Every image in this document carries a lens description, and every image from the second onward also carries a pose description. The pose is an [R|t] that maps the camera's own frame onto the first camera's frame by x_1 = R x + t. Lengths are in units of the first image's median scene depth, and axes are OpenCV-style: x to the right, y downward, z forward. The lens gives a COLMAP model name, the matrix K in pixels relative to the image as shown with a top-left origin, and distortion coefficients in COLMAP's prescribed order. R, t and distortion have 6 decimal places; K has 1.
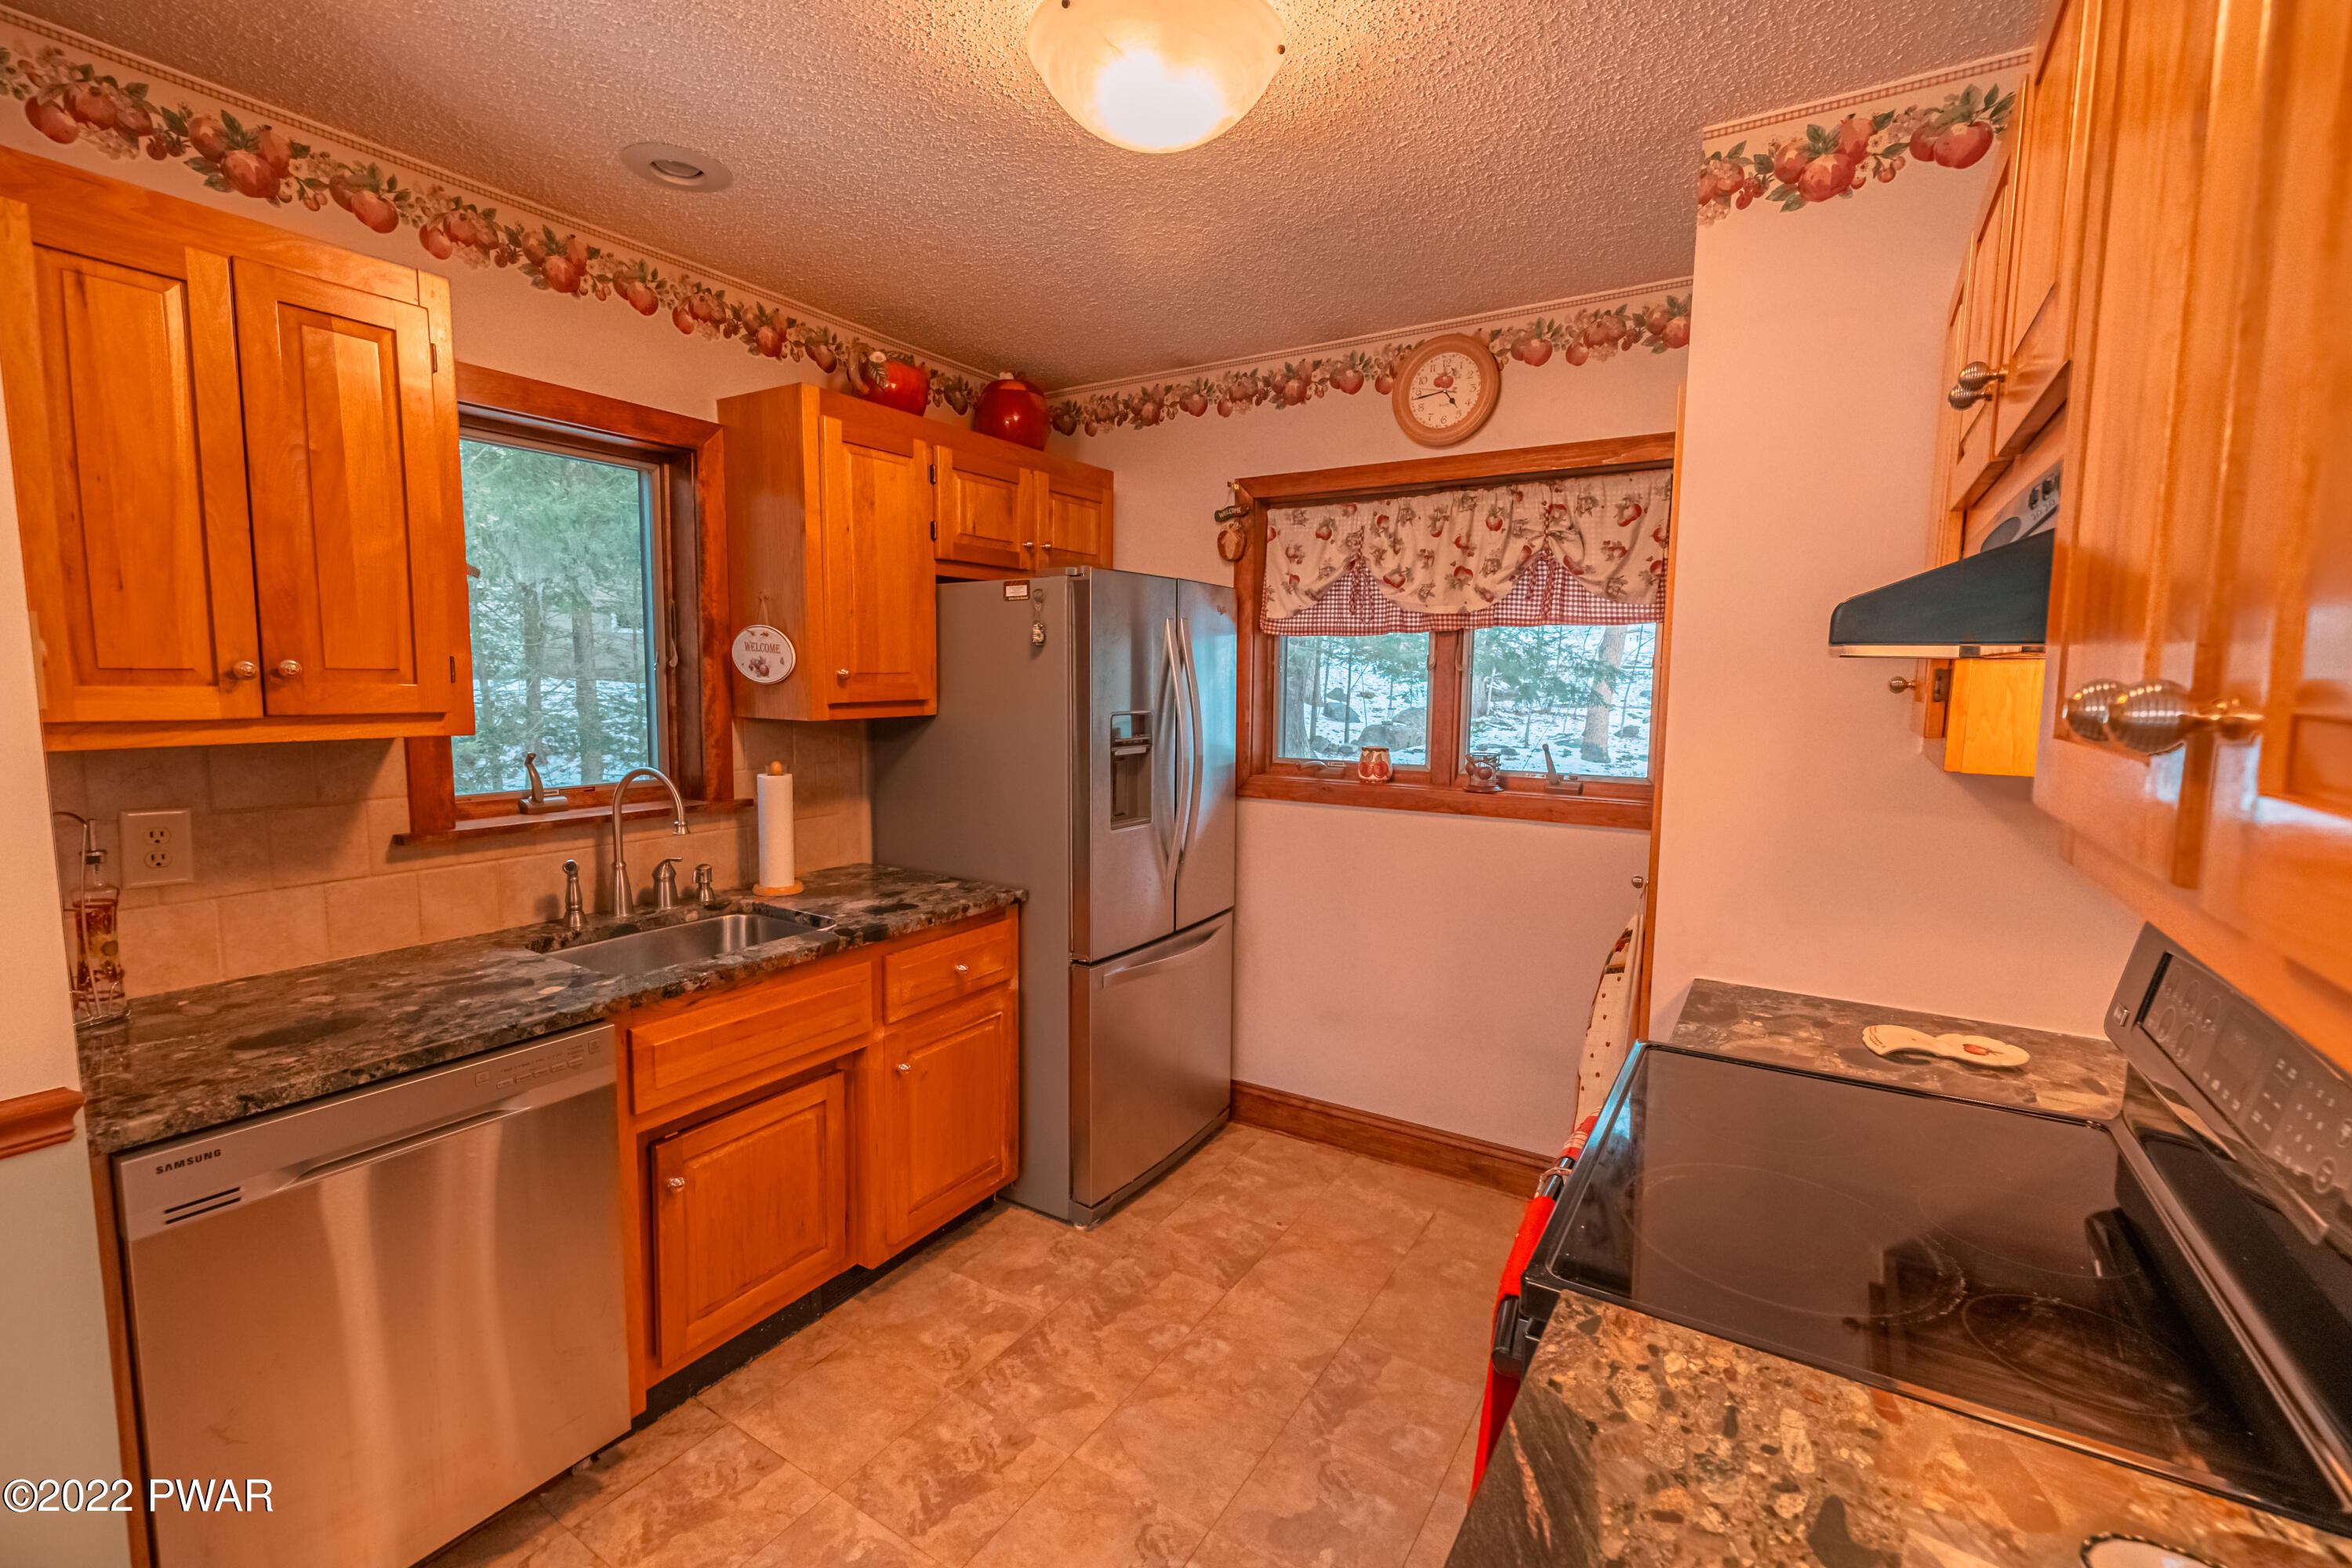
lens RADIAL K [[997.8, 0, 1181.4], [0, 997.8, 777.2], [0, 0, 1]] dist [-0.002093, 0.000481]
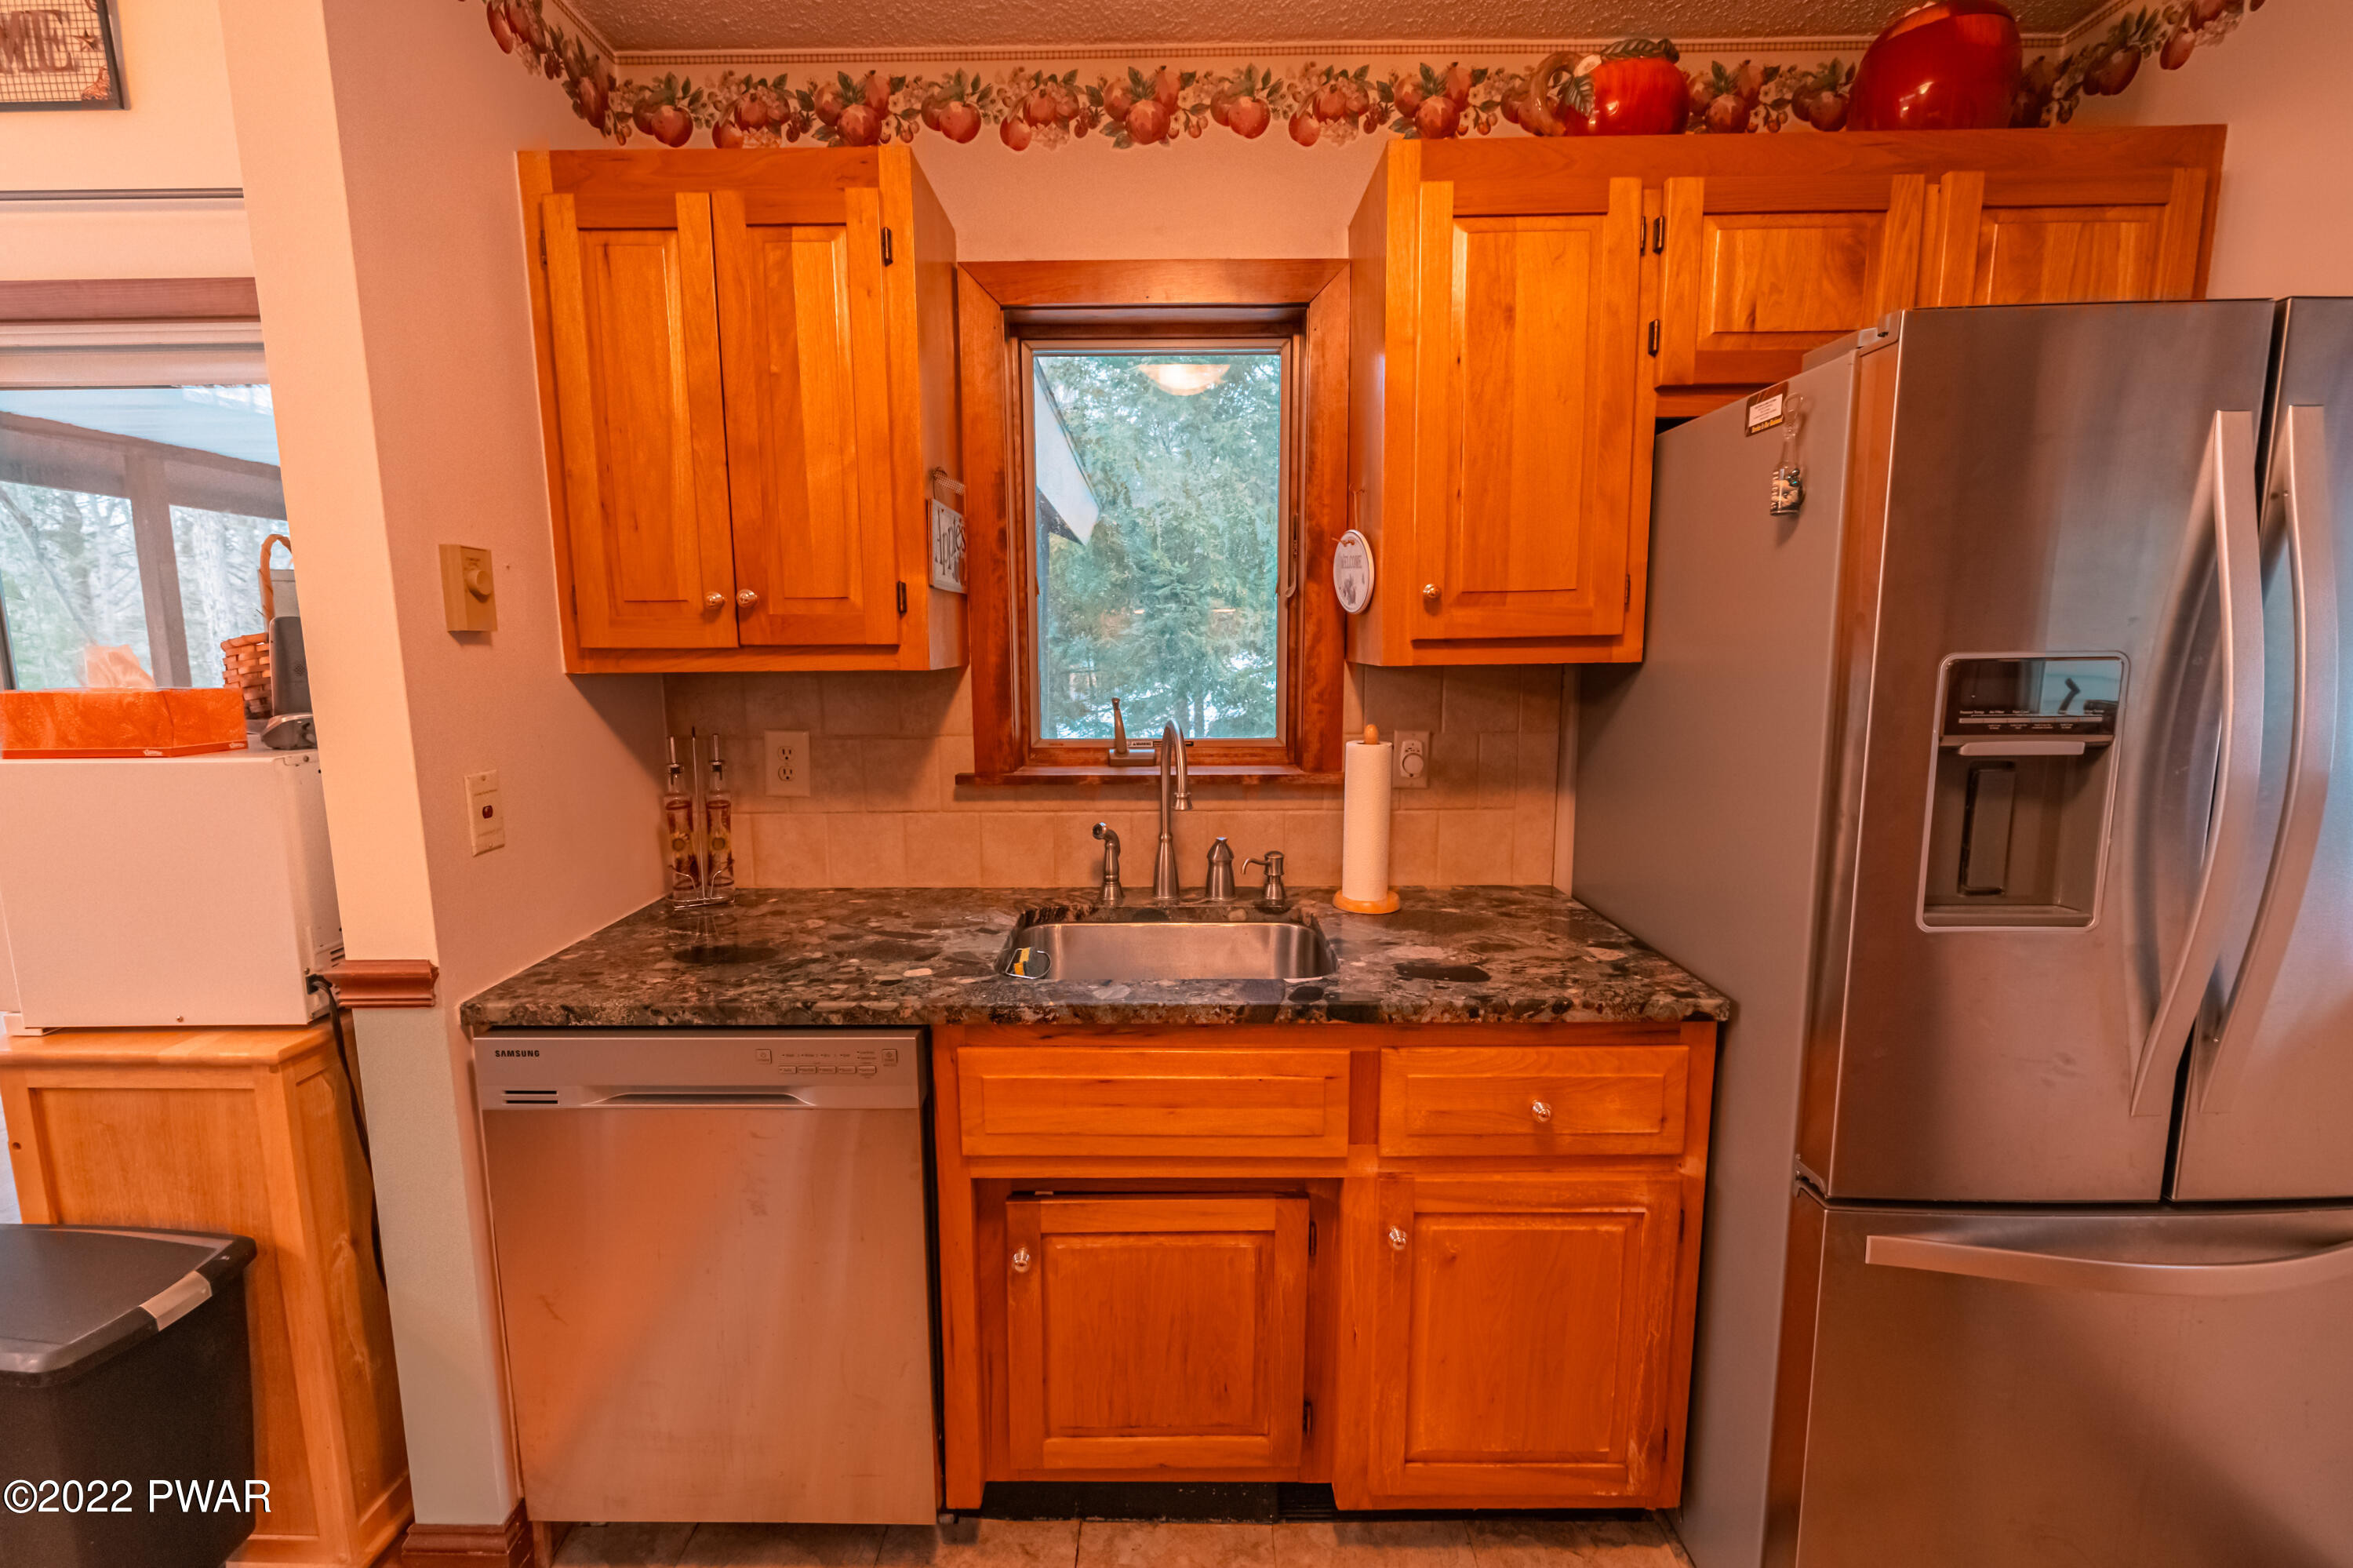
lens RADIAL K [[998.3, 0, 1165.7], [0, 998.3, 778.8], [0, 0, 1]] dist [-0.002093, 0.000481]
pose [[0.521867, 0.101394, -0.846980, 0.143583], [-0.072263, 0.994596, 0.074541, -0.023049], [0.849961, 0.022304, 0.526374, 0.583619]]
